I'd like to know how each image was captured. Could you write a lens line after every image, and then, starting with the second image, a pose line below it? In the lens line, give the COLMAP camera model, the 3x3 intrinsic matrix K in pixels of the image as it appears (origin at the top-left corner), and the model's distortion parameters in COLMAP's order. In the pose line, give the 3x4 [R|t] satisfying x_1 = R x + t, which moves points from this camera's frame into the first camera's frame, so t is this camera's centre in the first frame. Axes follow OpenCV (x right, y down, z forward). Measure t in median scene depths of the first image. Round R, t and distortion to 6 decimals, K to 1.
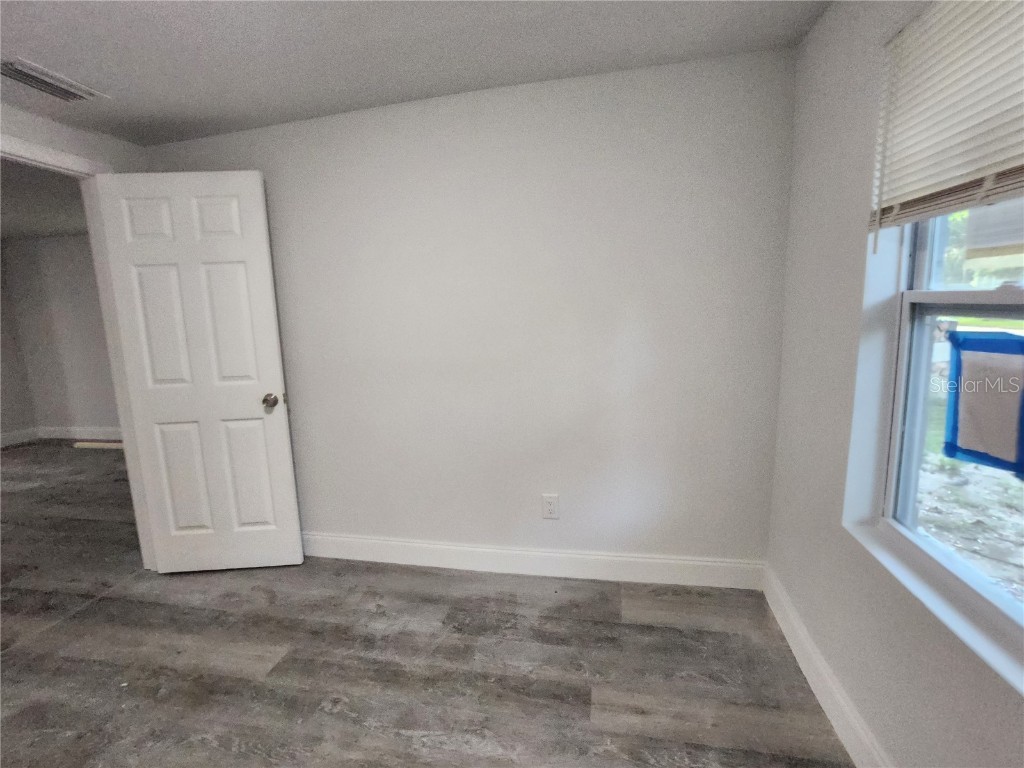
lens RADIAL K [[480.7, 0, 503.9], [0, 480.7, 374.5], [0, 0, 1]] dist [-0.020985, 0.000447]
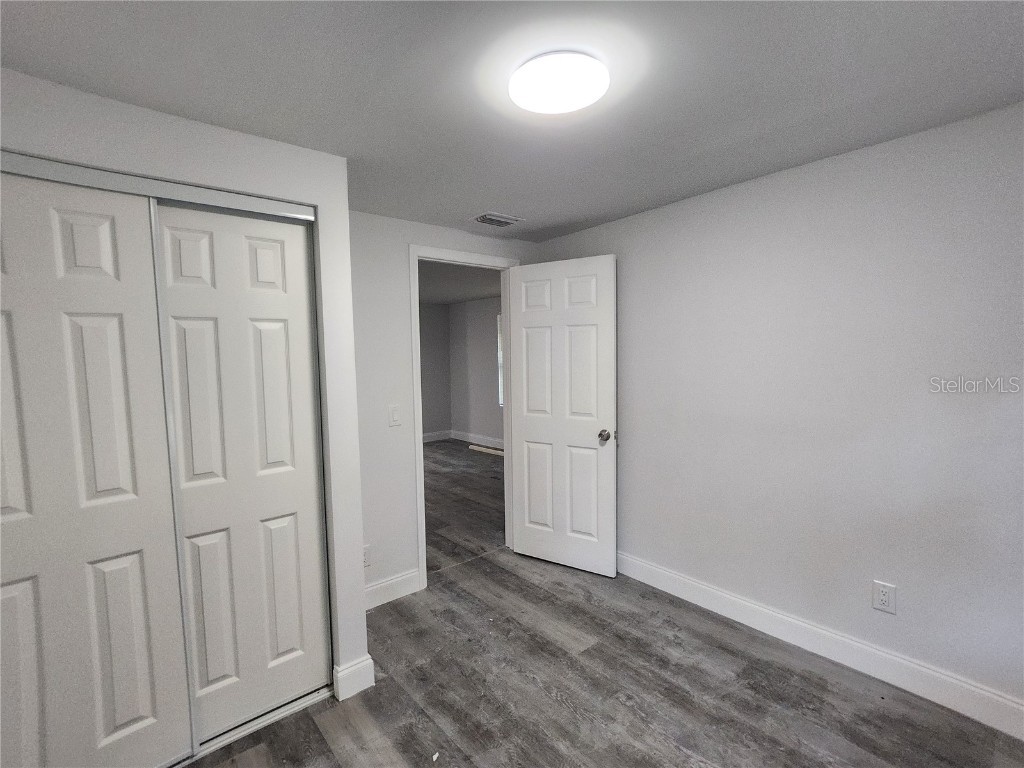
lens RADIAL K [[489.4, 0, 505.2], [0, 489.4, 385.3], [0, 0, 1]] dist [-0.003710, 0.000587]
pose [[0.790786, 0.070103, -0.608065, 0.070337], [-0.102344, 0.994578, -0.018434, -0.025769], [0.603476, 0.076810, 0.793673, -0.172596]]
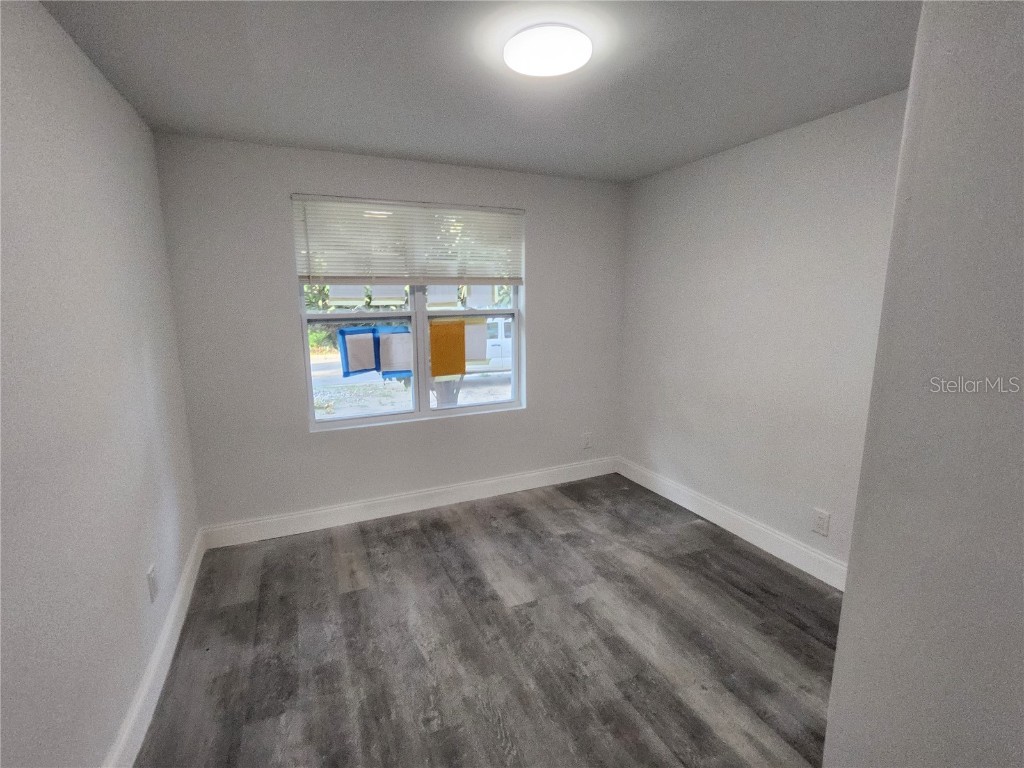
lens RADIAL K [[474.9, 0, 499.2], [0, 474.9, 385.8], [0, 0, 1]] dist [-0.035265, 0.013671]
pose [[-0.574630, -0.101143, 0.812140, -0.919456], [0.157955, 0.959971, 0.231314, -0.138213], [-0.803026, 0.261201, -0.535652, 0.971861]]
